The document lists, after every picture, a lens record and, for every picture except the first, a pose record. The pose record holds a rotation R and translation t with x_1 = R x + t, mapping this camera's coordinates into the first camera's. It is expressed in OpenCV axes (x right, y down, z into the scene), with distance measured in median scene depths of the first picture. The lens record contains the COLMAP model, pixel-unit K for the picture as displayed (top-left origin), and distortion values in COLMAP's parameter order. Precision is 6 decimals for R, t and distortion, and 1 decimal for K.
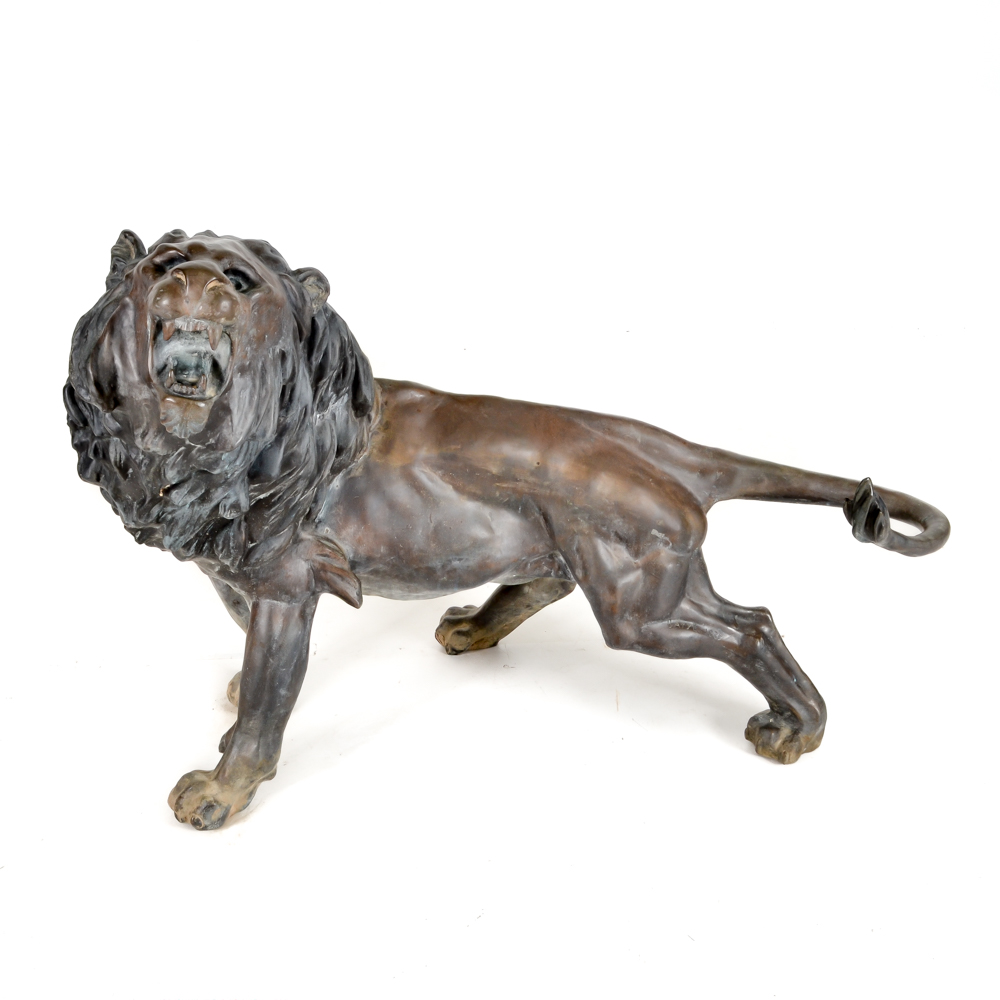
lens RADIAL K [[1847.8, 0, 456.8], [0, 1847.8, 525.8], [0, 0, 1]] dist [-0.076688, 0.000000]
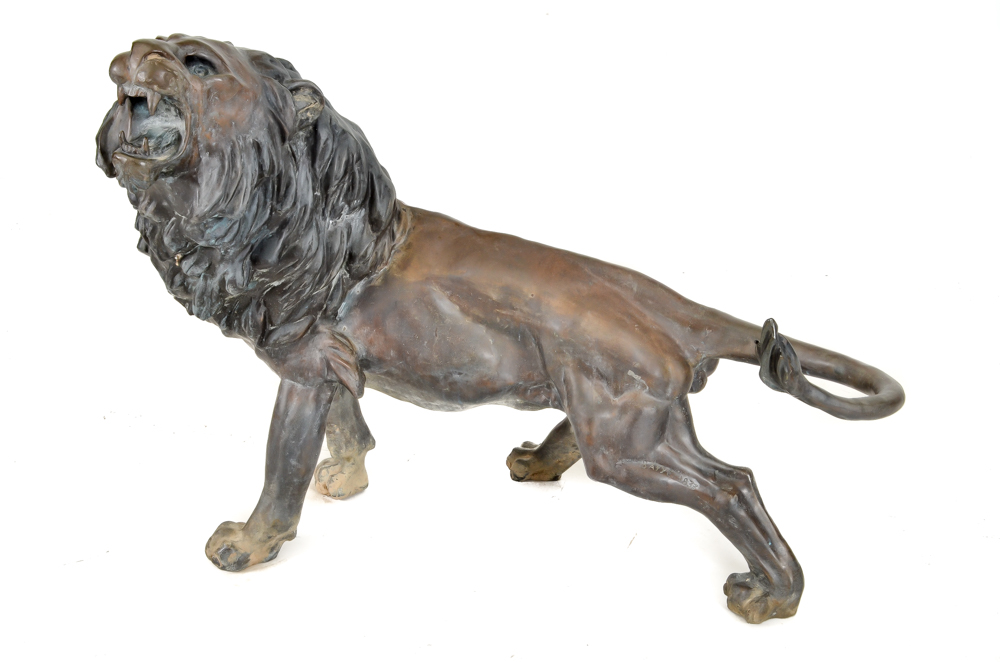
lens RADIAL K [[1229.6, 0, 502.5], [0, 1229.6, 335.0], [0, 0, 1]] dist [-0.060968, 0.000000]
pose [[0.927582, 0.123798, -0.352513, 0.306426], [-0.164548, 0.982439, -0.087963, 0.060565], [0.335433, 0.139599, 0.931664, 0.328482]]
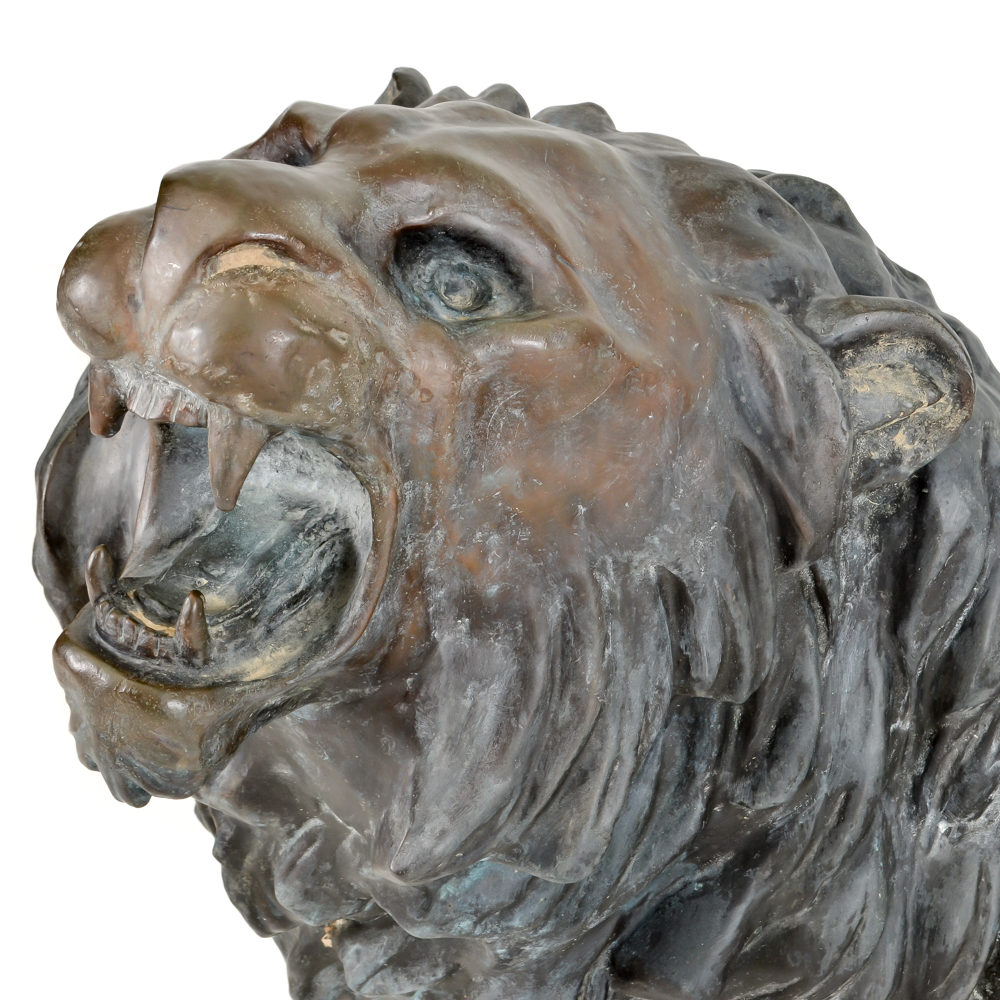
lens RADIAL K [[2861.6, 0, 572.4], [0, 2861.6, 506.7], [0, 0, 1]] dist [0.008373, 0.000000]
pose [[0.817815, 0.219792, -0.531856, 0.103356], [-0.258718, 0.965952, 0.001363, -0.093490], [0.514047, 0.136486, 0.846834, 0.589514]]
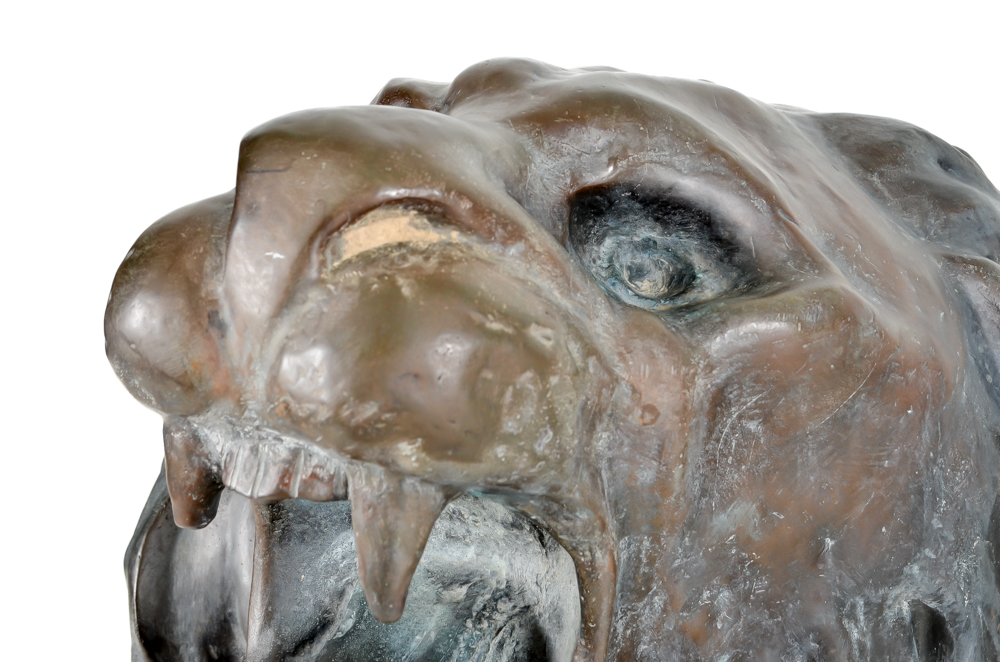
lens RADIAL K [[1495.8, 0, 492.4], [0, 1495.8, 344.1], [0, 0, 1]] dist [-0.013694, 0.000000]
pose [[0.851448, 0.068607, -0.519933, -0.046054], [-0.141609, 0.984657, -0.101970, -0.092554], [0.504959, 0.160450, 0.848099, 0.759107]]
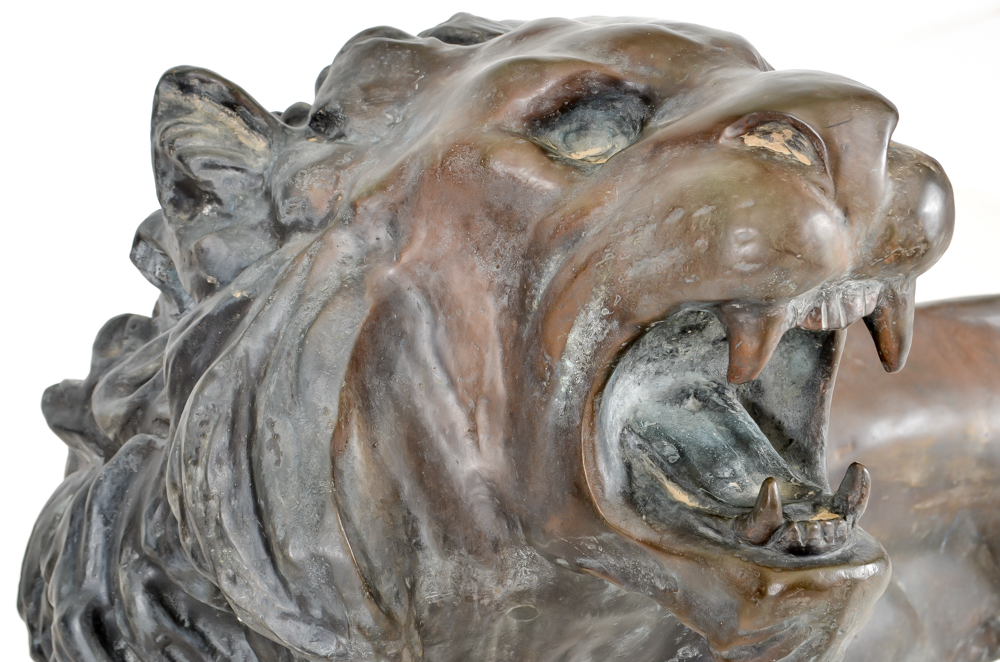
lens RADIAL K [[2047.5, 0, 502.2], [0, 2047.5, 336.1], [0, 0, 1]] dist [0.007089, 0.000000]
pose [[0.874757, -0.249538, 0.415369, -0.269086], [0.259774, 0.965115, 0.032725, -0.108576], [-0.409045, 0.079276, 0.909064, 0.634274]]
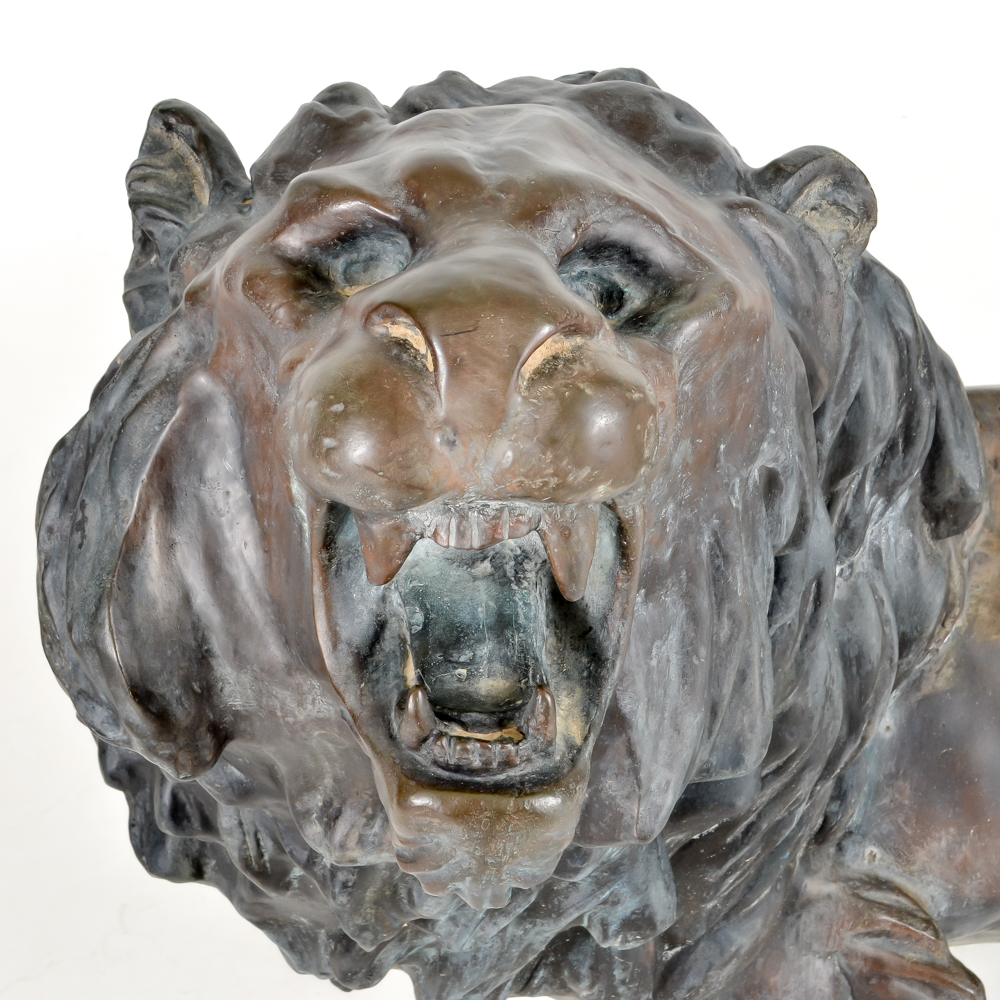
lens RADIAL K [[2393.4, 0, 501.9], [0, 2393.4, 494.4], [0, 0, 1]] dist [-0.008941, 0.000000]
pose [[0.988743, -0.123145, -0.084987, -0.096147], [0.131497, 0.986168, 0.100902, -0.123203], [0.071386, -0.110942, 0.991260, 0.582554]]
